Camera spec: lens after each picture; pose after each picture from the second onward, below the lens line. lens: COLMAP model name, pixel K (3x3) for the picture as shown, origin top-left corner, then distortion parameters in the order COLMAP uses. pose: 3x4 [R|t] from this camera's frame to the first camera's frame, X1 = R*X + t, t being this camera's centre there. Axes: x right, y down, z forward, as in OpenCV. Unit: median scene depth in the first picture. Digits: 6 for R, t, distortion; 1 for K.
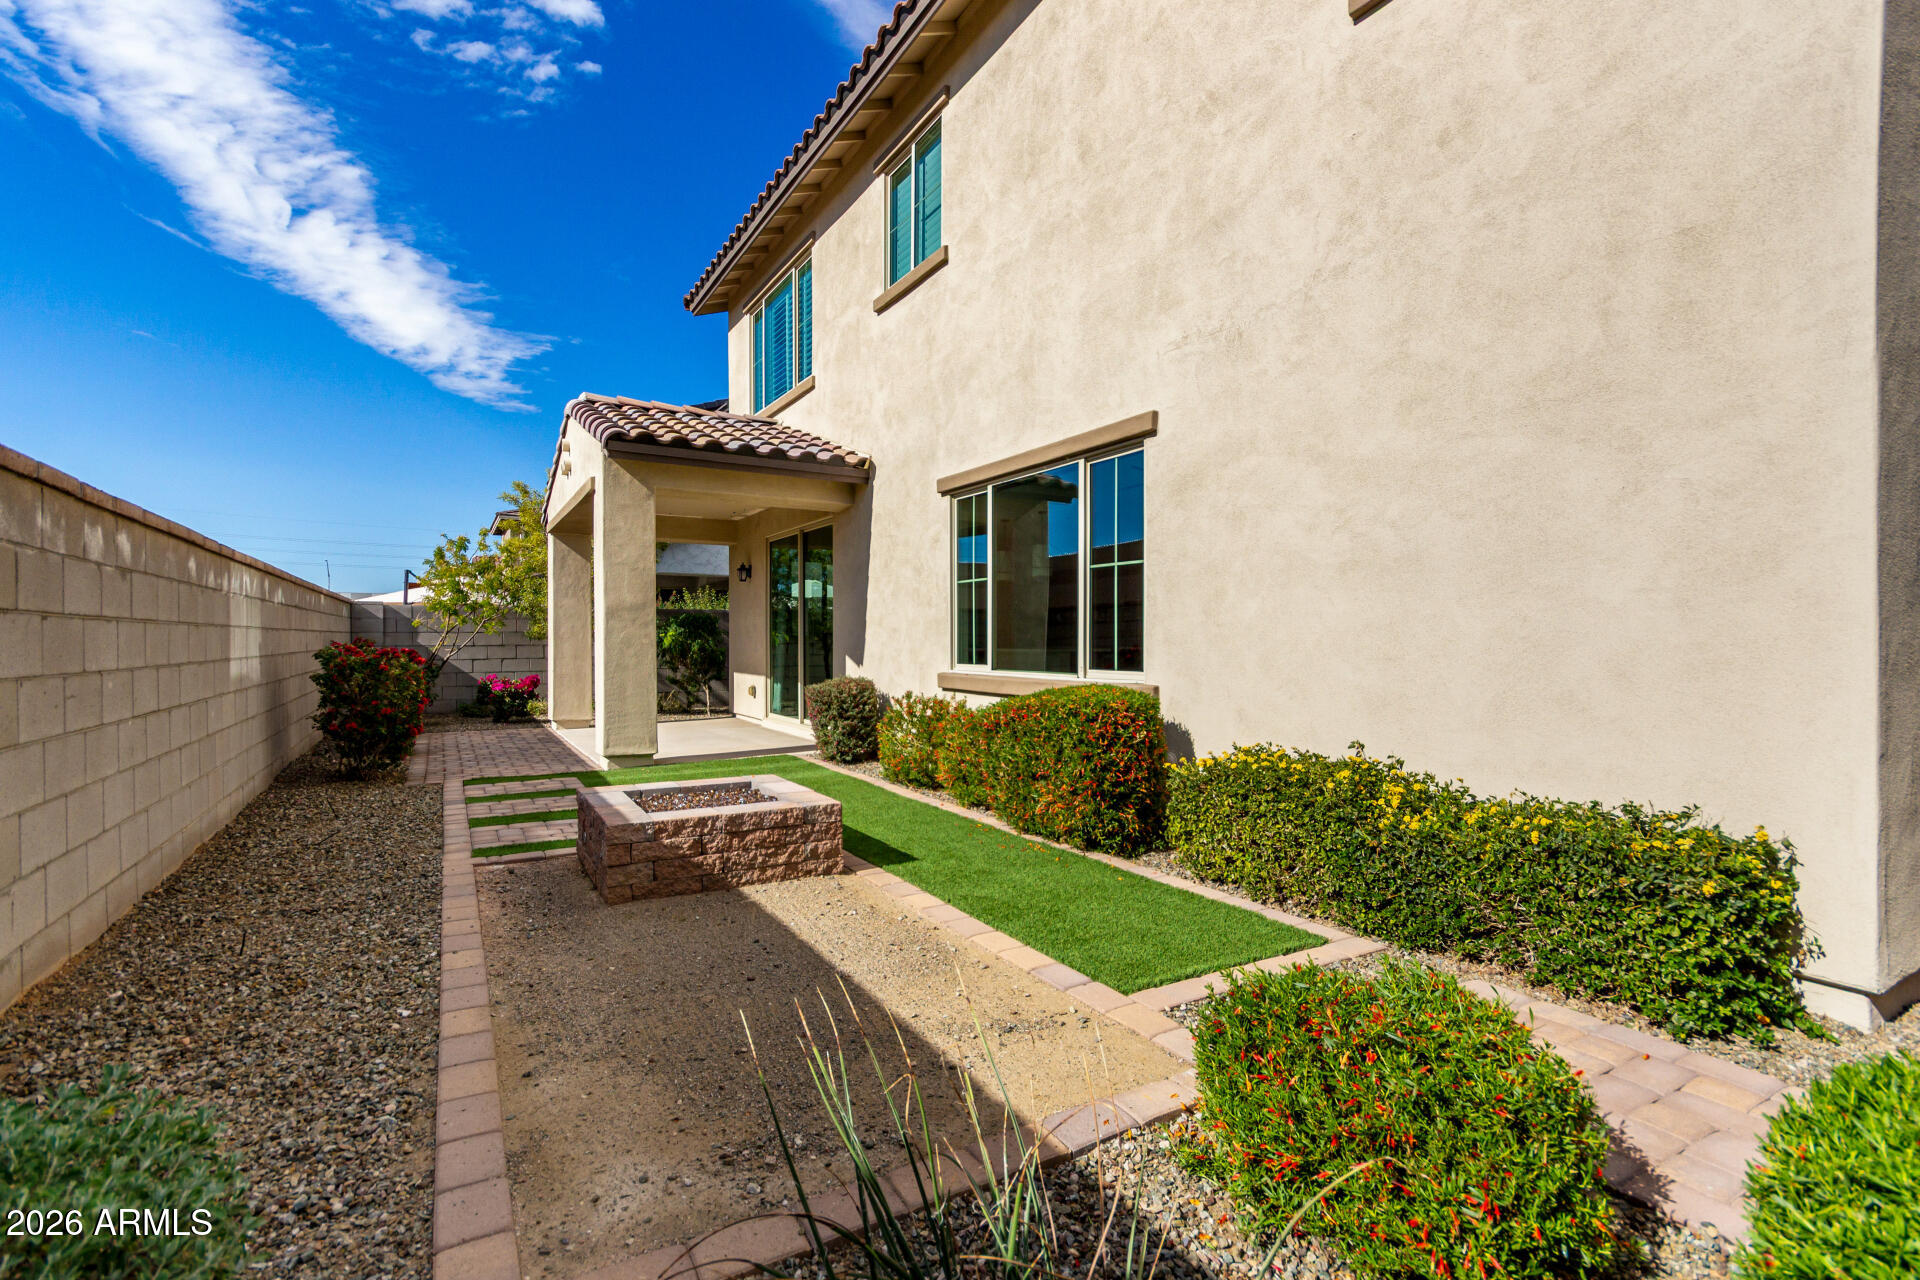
lens RADIAL K [[884.2, 0, 958.5], [0, 884.2, 643.4], [0, 0, 1]] dist [0.005723, -0.000395]
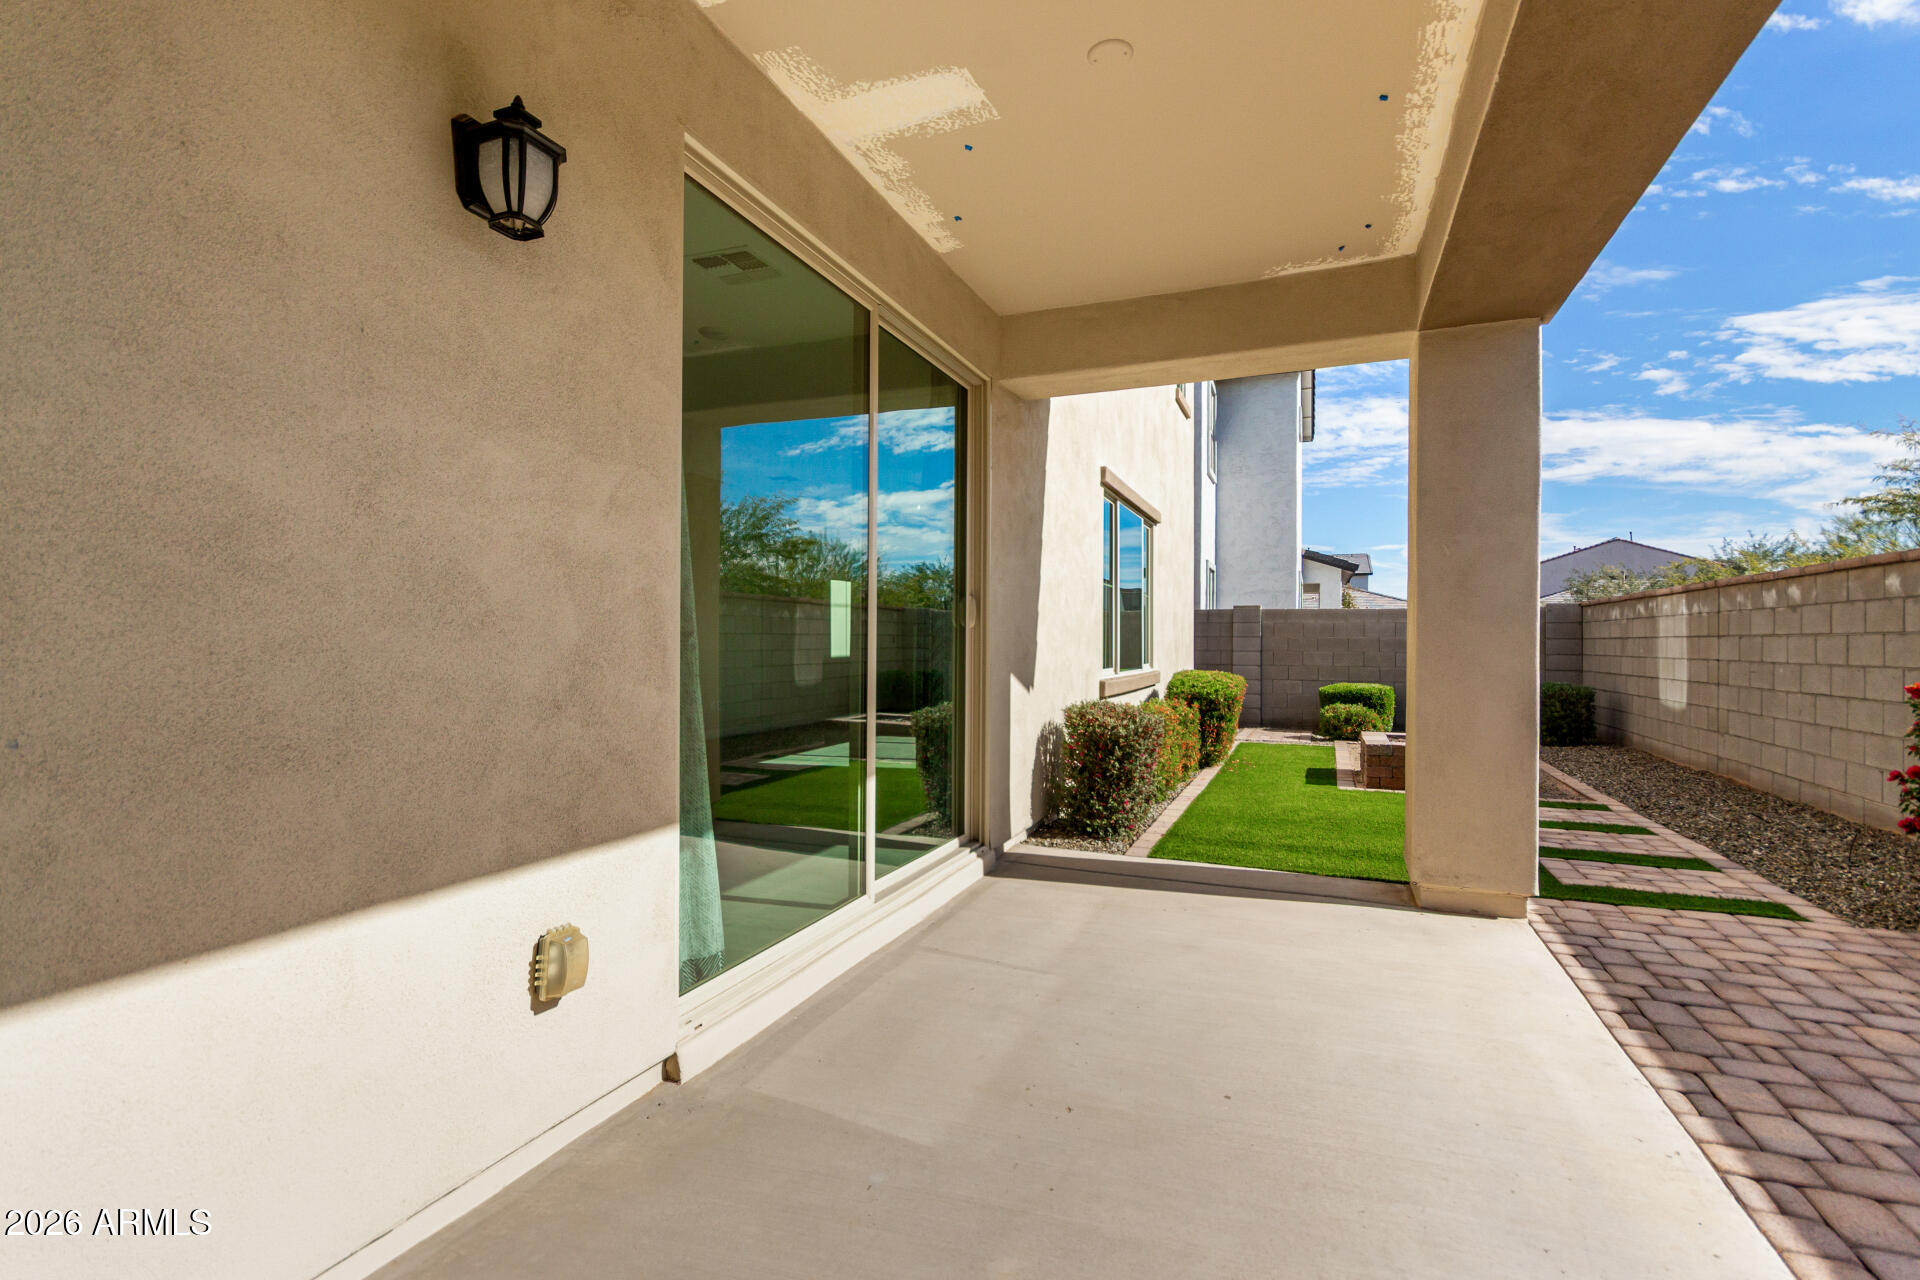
lens RADIAL K [[884.2, 0, 961.5], [0, 884.2, 639.4], [0, 0, 1]] dist [0.005723, -0.000395]
pose [[-0.618008, -0.003079, 0.786166, -0.673928], [-0.002290, 0.999995, 0.002117, -0.009552], [-0.786168, -0.000492, -0.618012, 1.743532]]
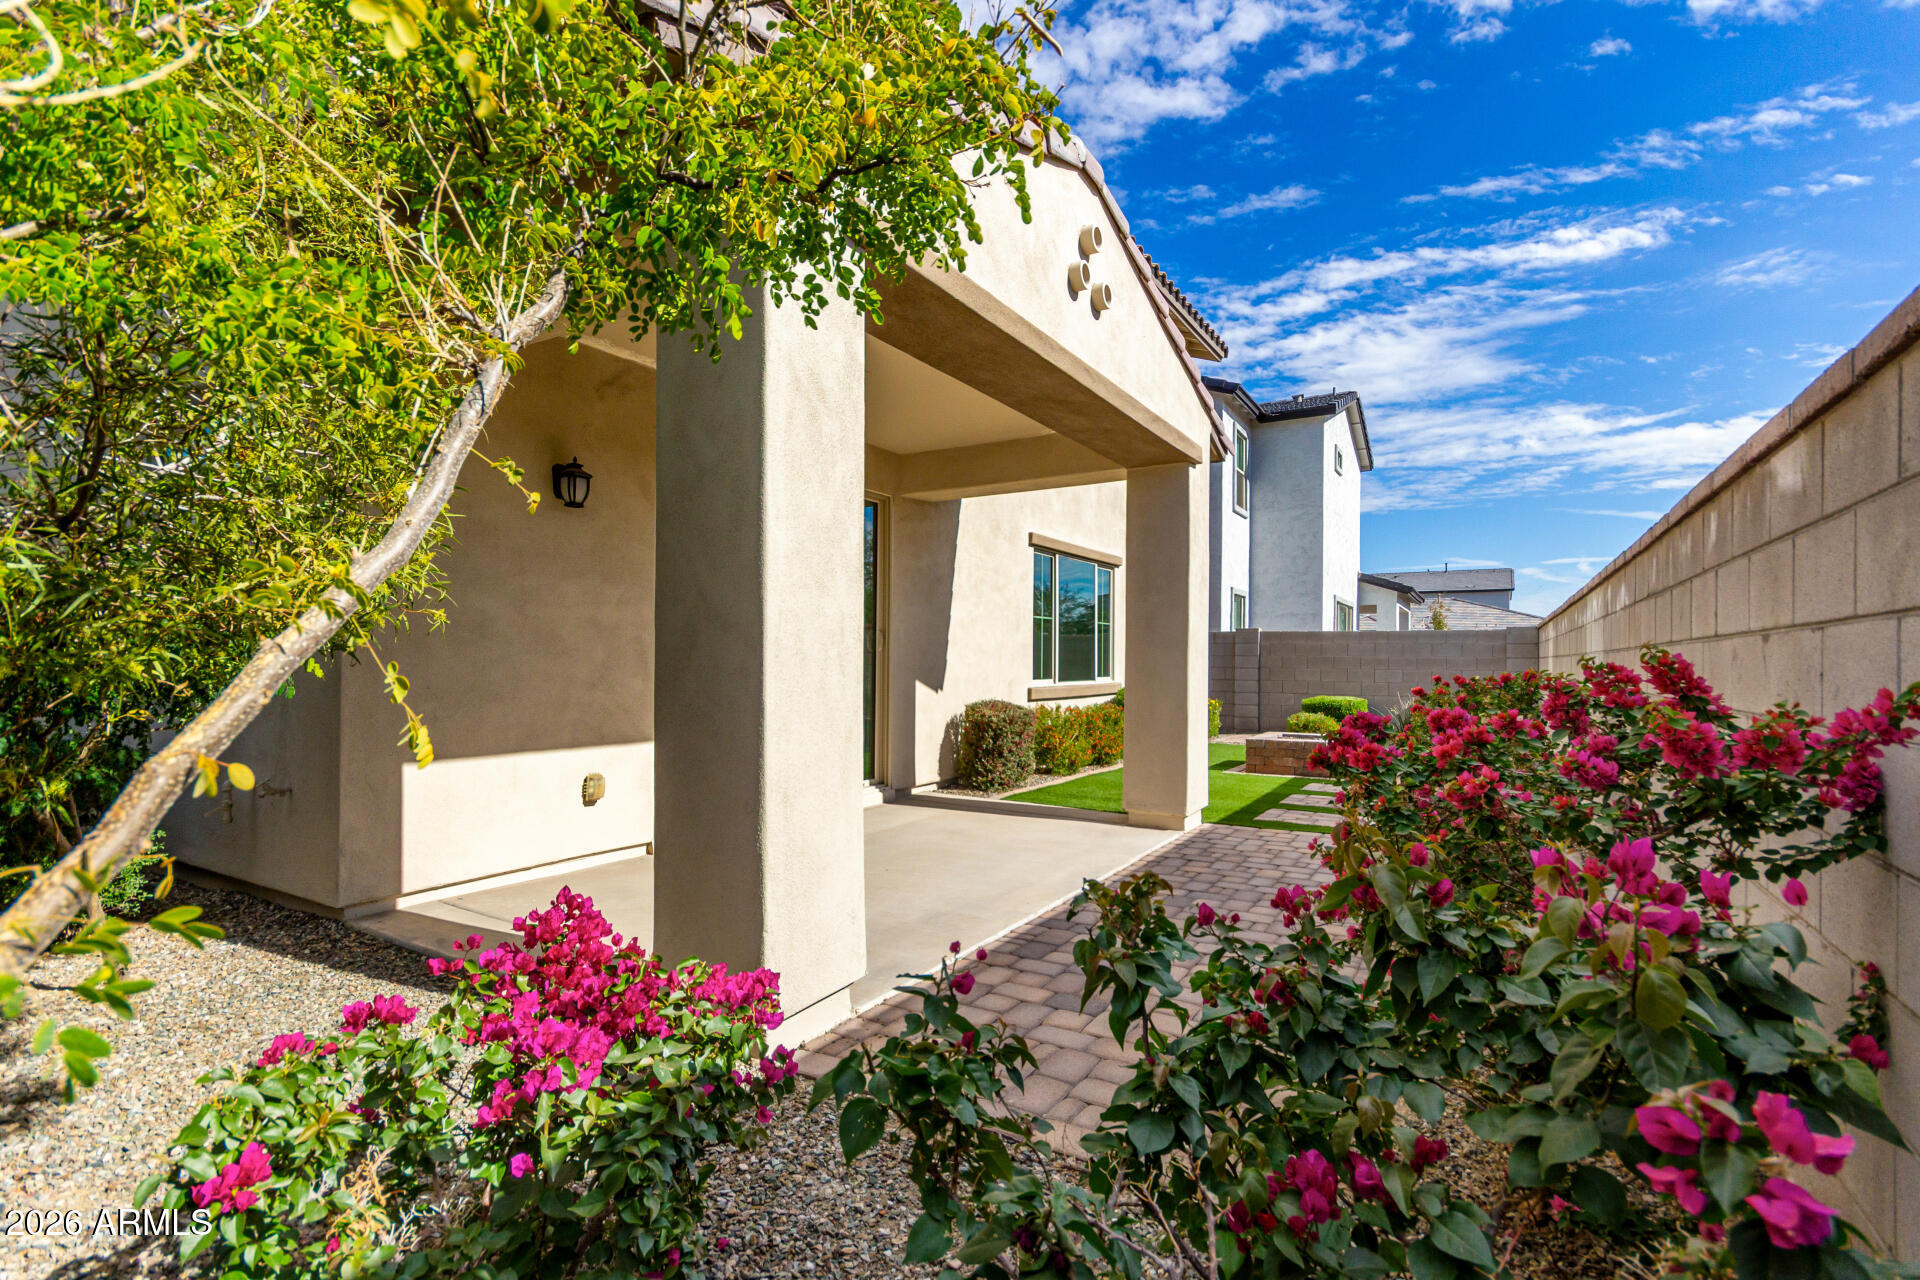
lens RADIAL K [[884.2, 0, 960.3], [0, 884.2, 650.2], [0, 0, 1]] dist [0.005723, -0.000395]
pose [[-0.472363, 0.002301, 0.881401, -1.117143], [-0.004078, 0.999980, -0.004796, -0.012748], [-0.881395, -0.005860, -0.472344, 1.746115]]
